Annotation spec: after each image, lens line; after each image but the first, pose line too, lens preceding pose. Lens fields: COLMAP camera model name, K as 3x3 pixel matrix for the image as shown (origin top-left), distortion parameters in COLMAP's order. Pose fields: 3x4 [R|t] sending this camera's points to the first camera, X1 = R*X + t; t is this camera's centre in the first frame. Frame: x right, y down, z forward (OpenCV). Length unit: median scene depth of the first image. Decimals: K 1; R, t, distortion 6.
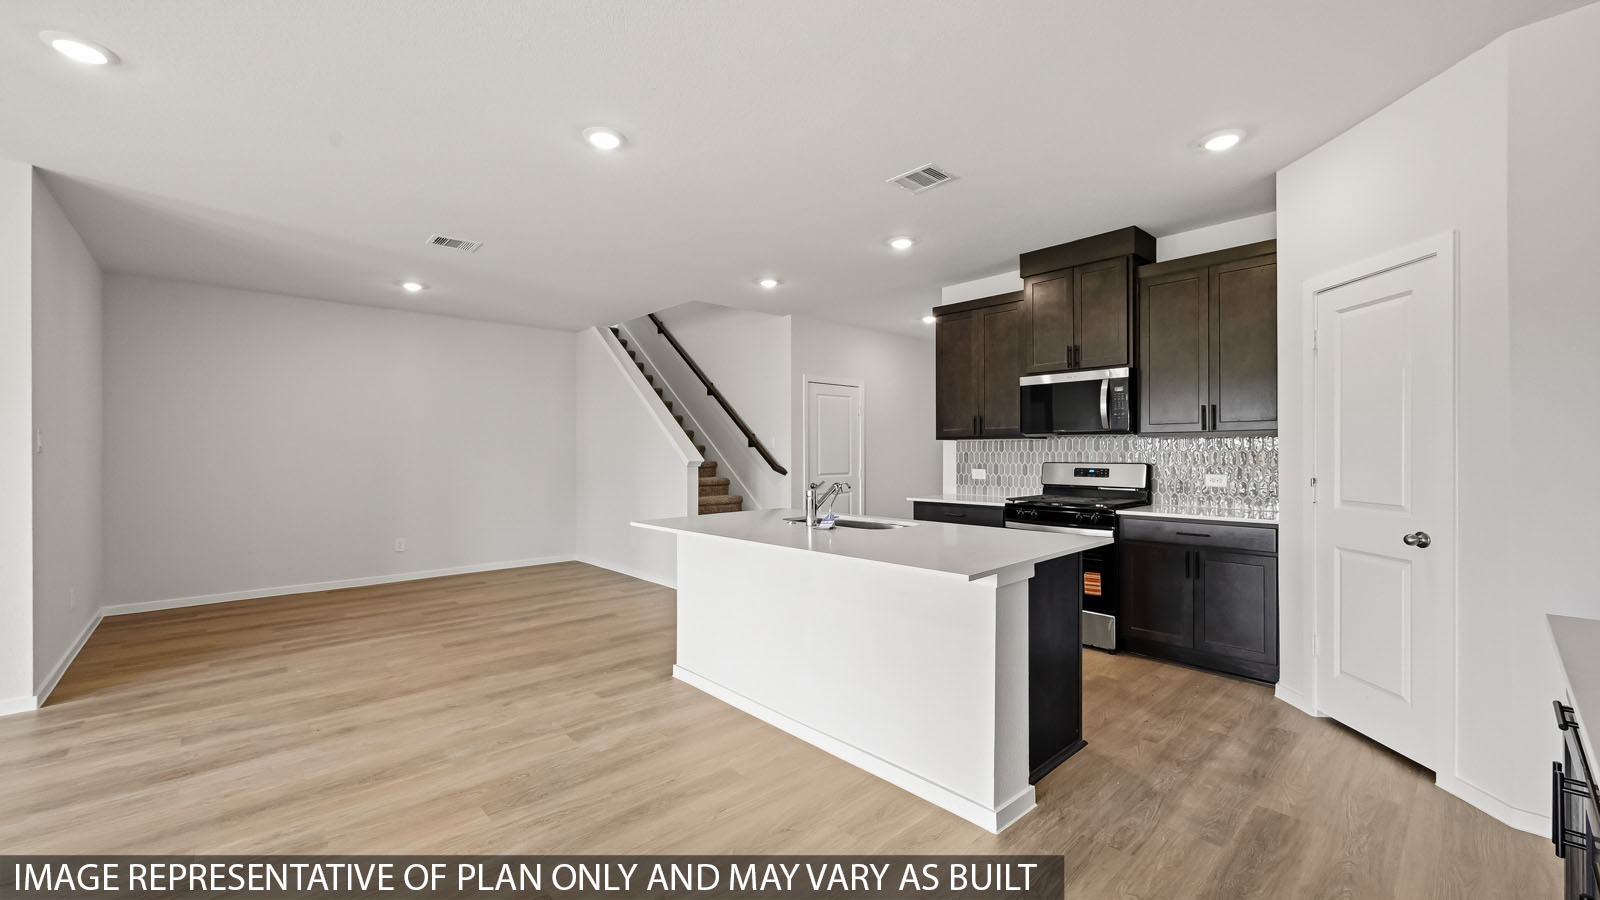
lens RADIAL K [[633.3, 0, 802.7], [0, 633.3, 453.1], [0, 0, 1]] dist [-0.001011, 0.000002]
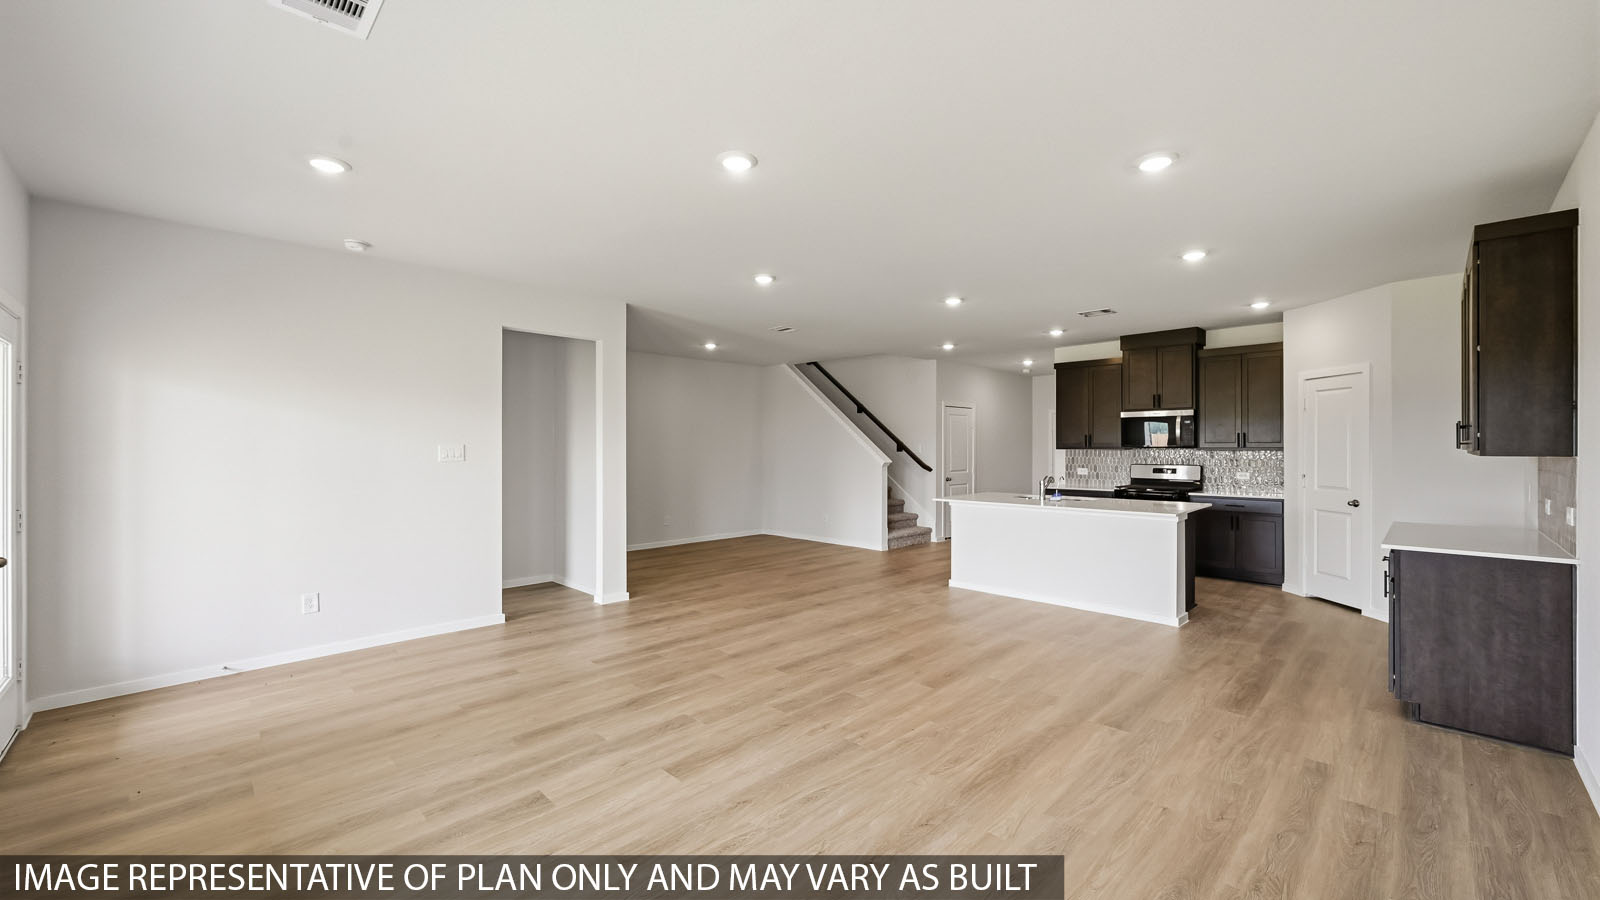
lens RADIAL K [[633.3, 0, 797.2], [0, 633.3, 446.8], [0, 0, 1]] dist [-0.001011, 0.000002]
pose [[0.999311, 0.002596, 0.037026, -0.615974], [-0.002502, 0.999994, -0.002582, -0.027305], [-0.037033, 0.002487, 0.999311, -0.666394]]
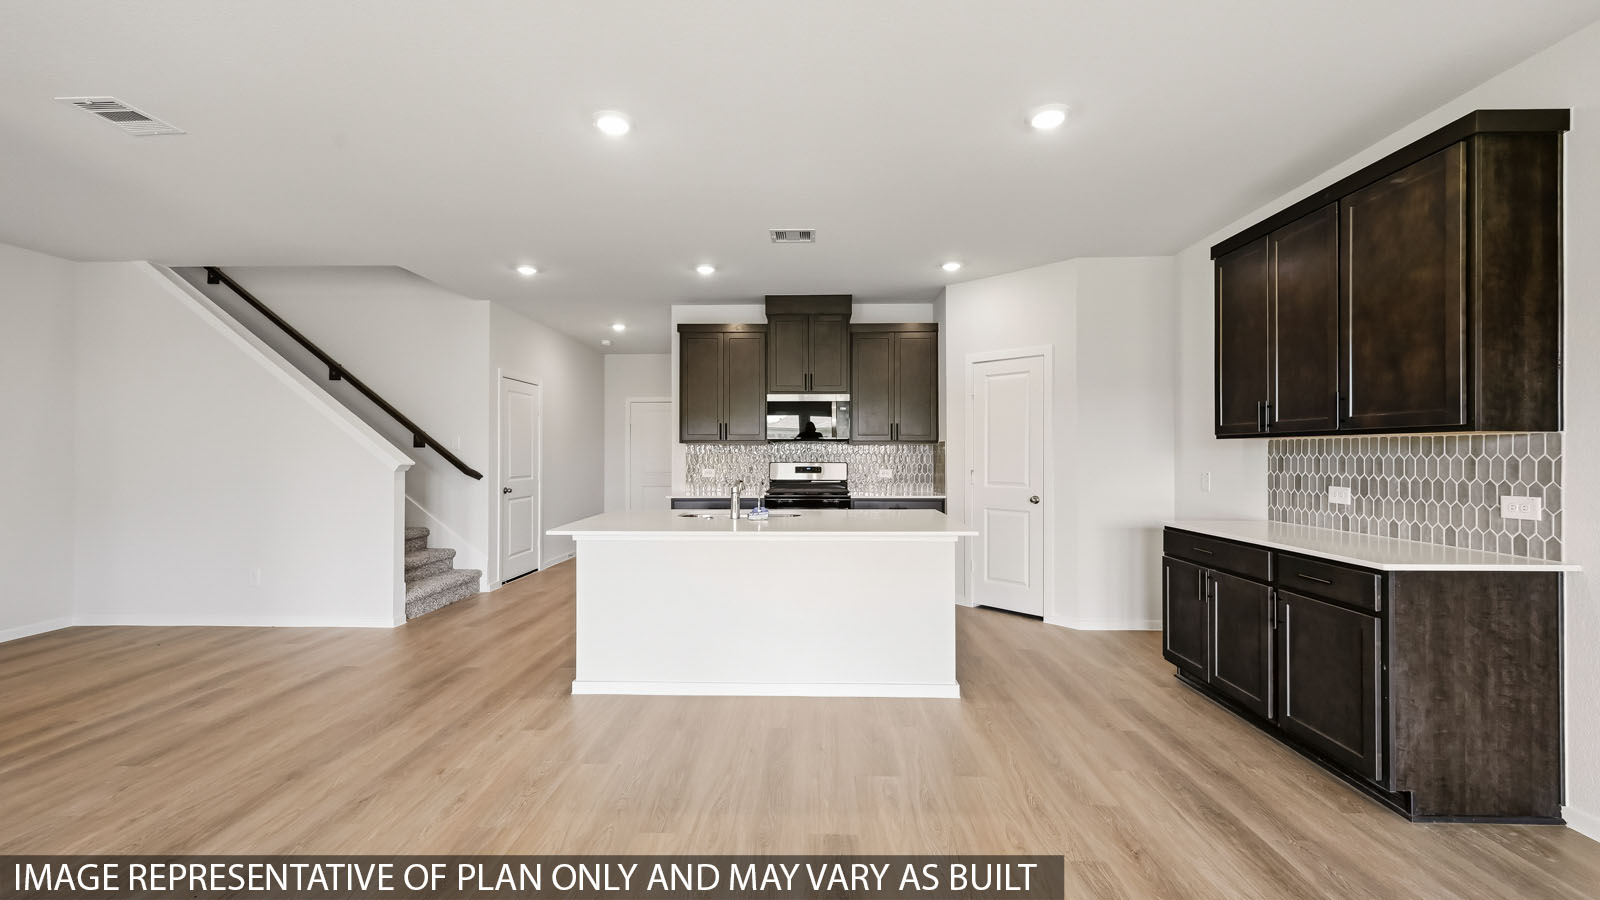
lens RADIAL K [[633.3, 0, 801.4], [0, 633.3, 454.4], [0, 0, 1]] dist [-0.001011, 0.000002]
pose [[0.694497, 0.002554, 0.719491, -0.568298], [-0.001239, 0.999996, -0.002354, 0.001989], [-0.719495, 0.000743, 0.694497, 0.099959]]
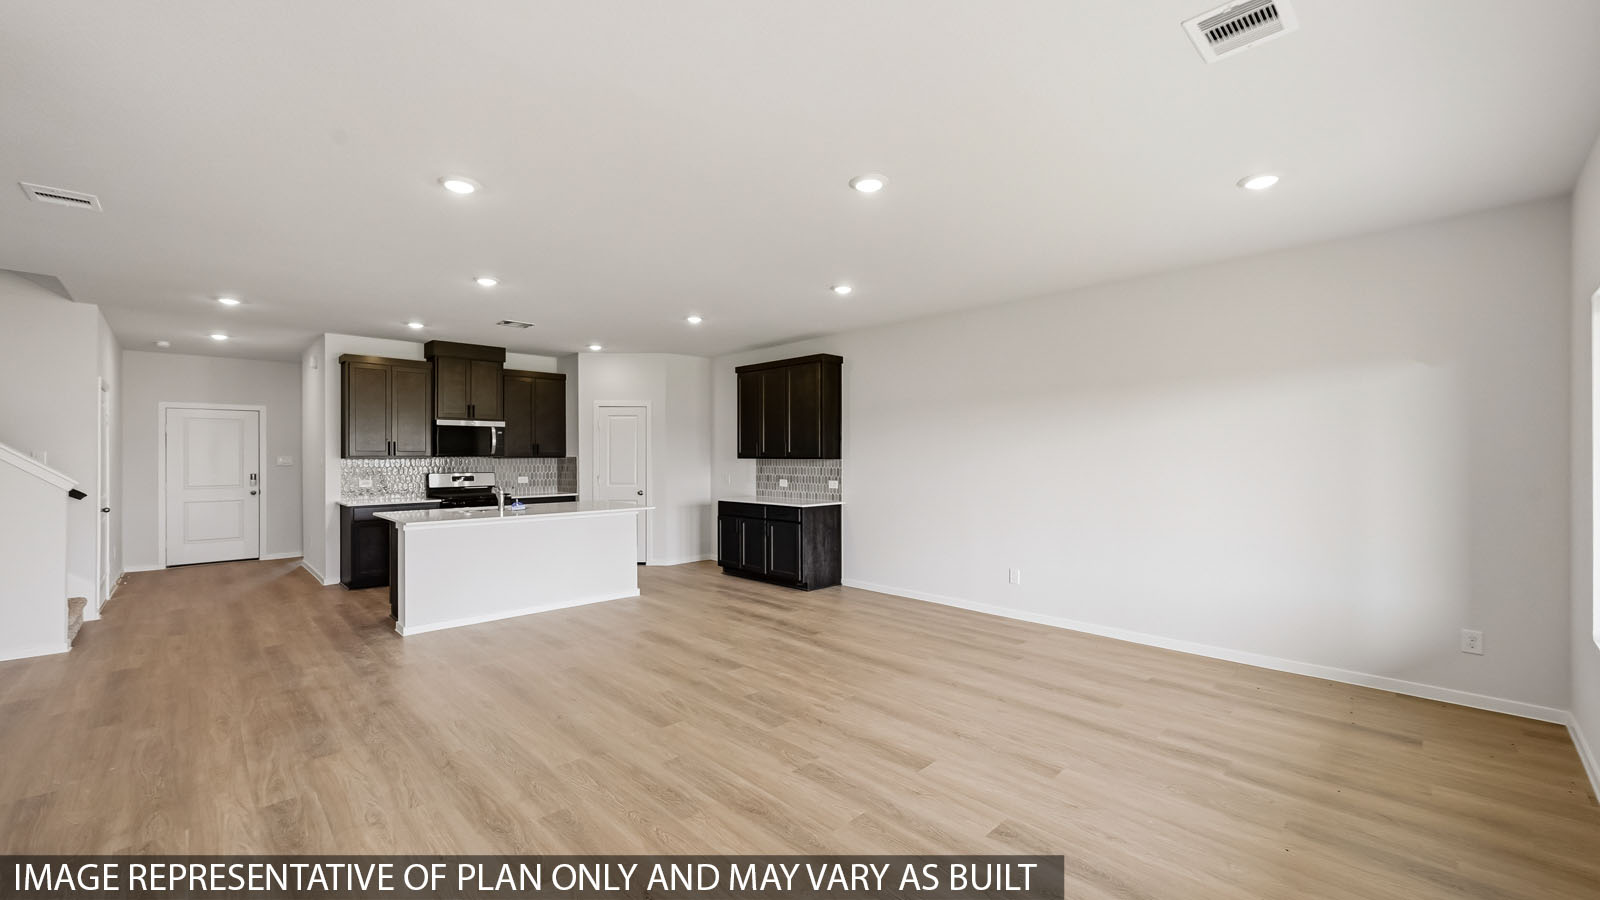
lens RADIAL K [[633.3, 0, 807.4], [0, 633.3, 456.8], [0, 0, 1]] dist [-0.001011, 0.000002]
pose [[-0.038506, 0.001070, 0.999258, -1.418013], [0.003100, 0.999995, -0.000952, -0.025599], [-0.999254, 0.003061, -0.038509, 0.163751]]
